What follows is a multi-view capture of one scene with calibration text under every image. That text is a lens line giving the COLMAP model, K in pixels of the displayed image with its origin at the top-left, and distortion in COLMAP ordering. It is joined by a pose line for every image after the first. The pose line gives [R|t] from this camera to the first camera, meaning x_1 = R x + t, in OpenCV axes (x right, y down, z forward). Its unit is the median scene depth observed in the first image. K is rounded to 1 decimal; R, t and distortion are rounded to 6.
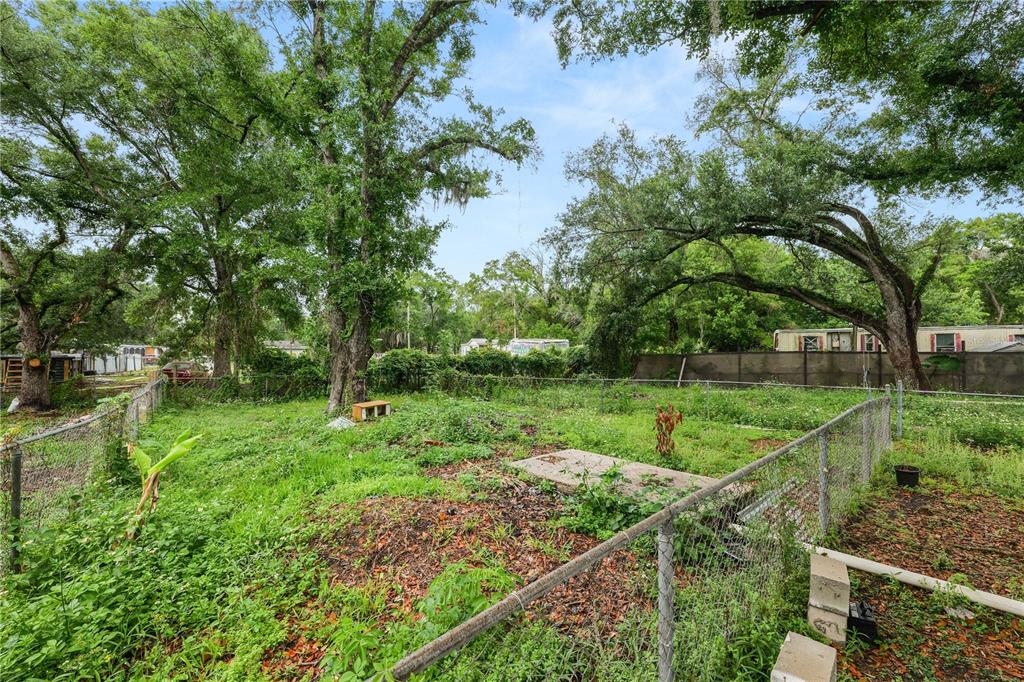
lens RADIAL K [[416.9, 0, 510.0], [0, 416.9, 341.5], [0, 0, 1]] dist [-0.011857, -0.000058]
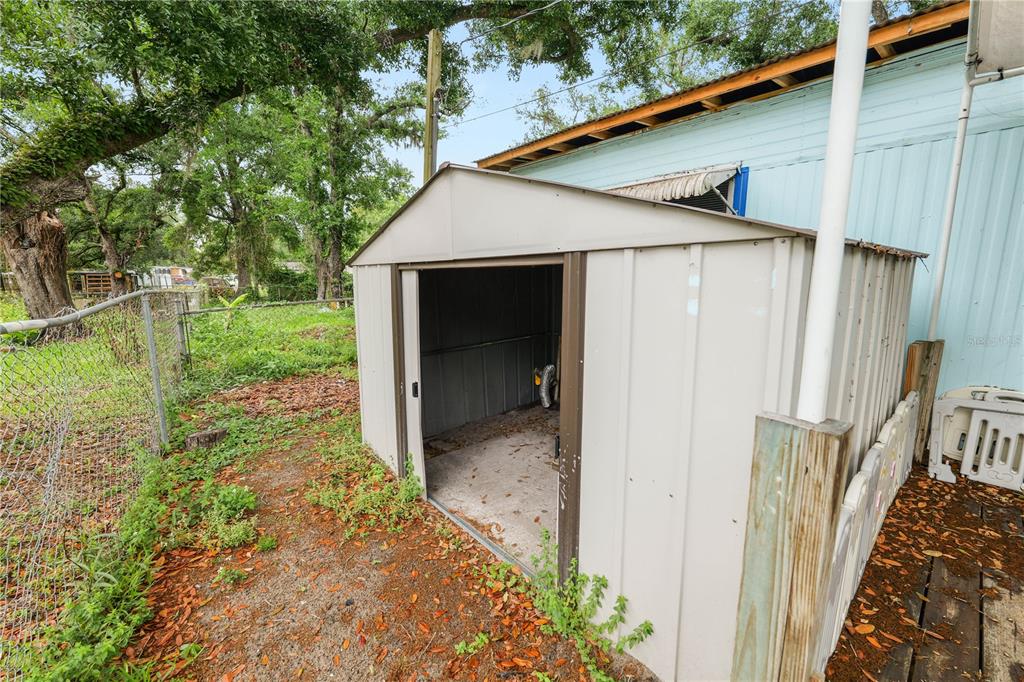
lens RADIAL K [[416.9, 0, 510.0], [0, 416.9, 341.5], [0, 0, 1]] dist [-0.011857, -0.000058]
pose [[0.999422, 0.009278, -0.032713, 0.205282], [-0.003203, 0.983463, 0.181079, 0.011368], [0.033852, -0.180870, 0.982924, -0.324519]]
